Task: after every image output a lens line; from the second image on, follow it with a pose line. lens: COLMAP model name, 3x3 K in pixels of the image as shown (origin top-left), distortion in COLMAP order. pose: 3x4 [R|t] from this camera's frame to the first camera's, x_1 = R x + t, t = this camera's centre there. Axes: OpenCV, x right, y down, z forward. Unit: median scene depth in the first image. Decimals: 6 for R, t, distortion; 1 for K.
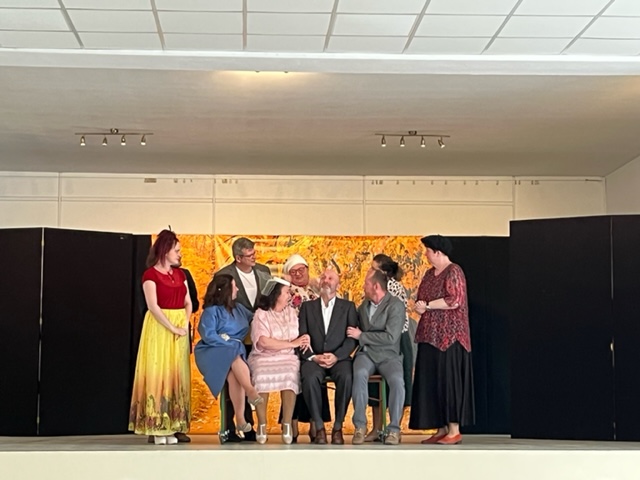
lens RADIAL K [[1395.1, 0, 334.2], [0, 1395.1, 245.6], [0, 0, 1]] dist [0.171483, 0.000000]
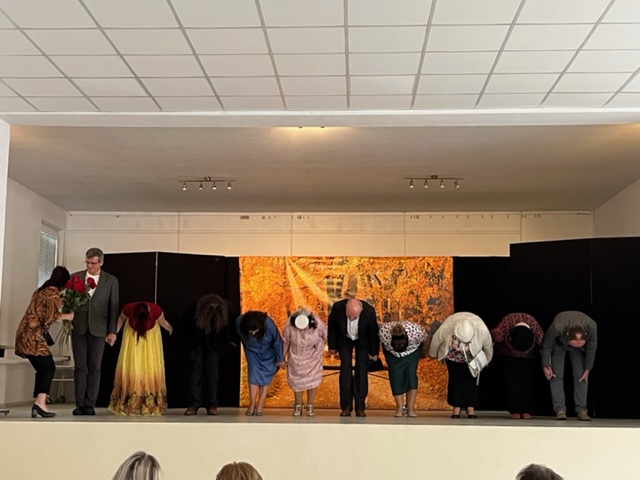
lens RADIAL K [[974.5, 0, 320.0], [0, 974.5, 251.7], [0, 0, 1]] dist [0.129324, 0.000000]
pose [[0.994212, -0.006827, -0.107221, 0.047409], [0.004622, 0.999773, -0.020804, 0.007155], [0.107339, 0.020188, 0.994018, 0.088754]]
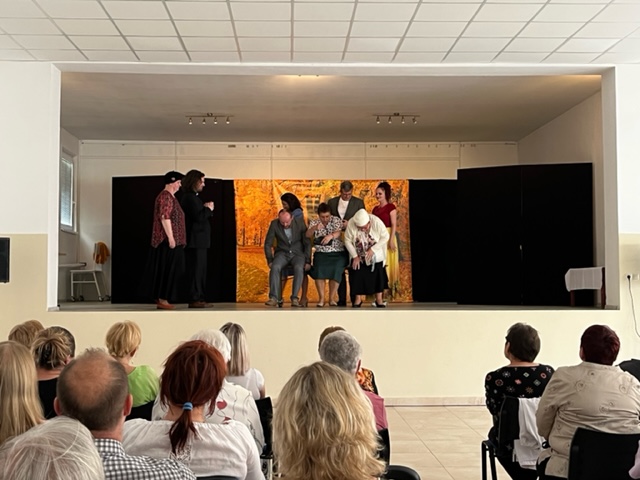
lens RADIAL K [[880.9, 0, 322.0], [0, 880.9, 245.6], [0, 0, 1]] dist [0.119034, 0.000000]
pose [[0.999666, -0.004034, -0.025539, -0.003470], [0.005638, 0.997996, 0.063026, 0.004547], [0.025233, -0.063149, 0.997685, -0.014181]]
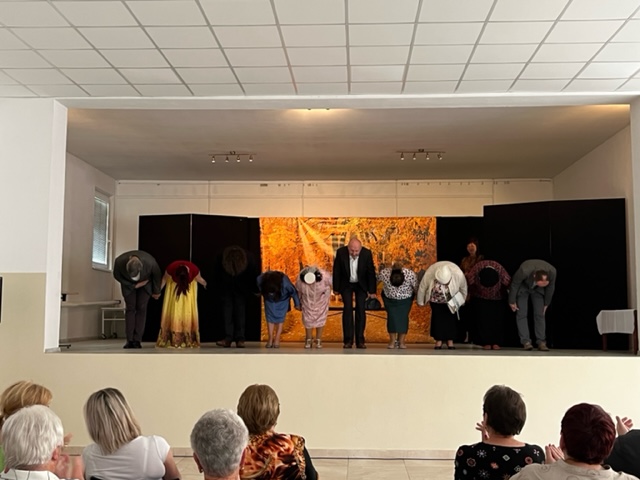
lens RADIAL K [[804.7, 0, 330.5], [0, 804.7, 243.1], [0, 0, 1]] dist [0.107155, 0.000000]
pose [[0.994671, -0.006889, -0.102874, 0.047636], [0.008579, 0.999835, 0.015993, 0.007455], [0.102746, -0.016790, 0.994566, 0.091232]]
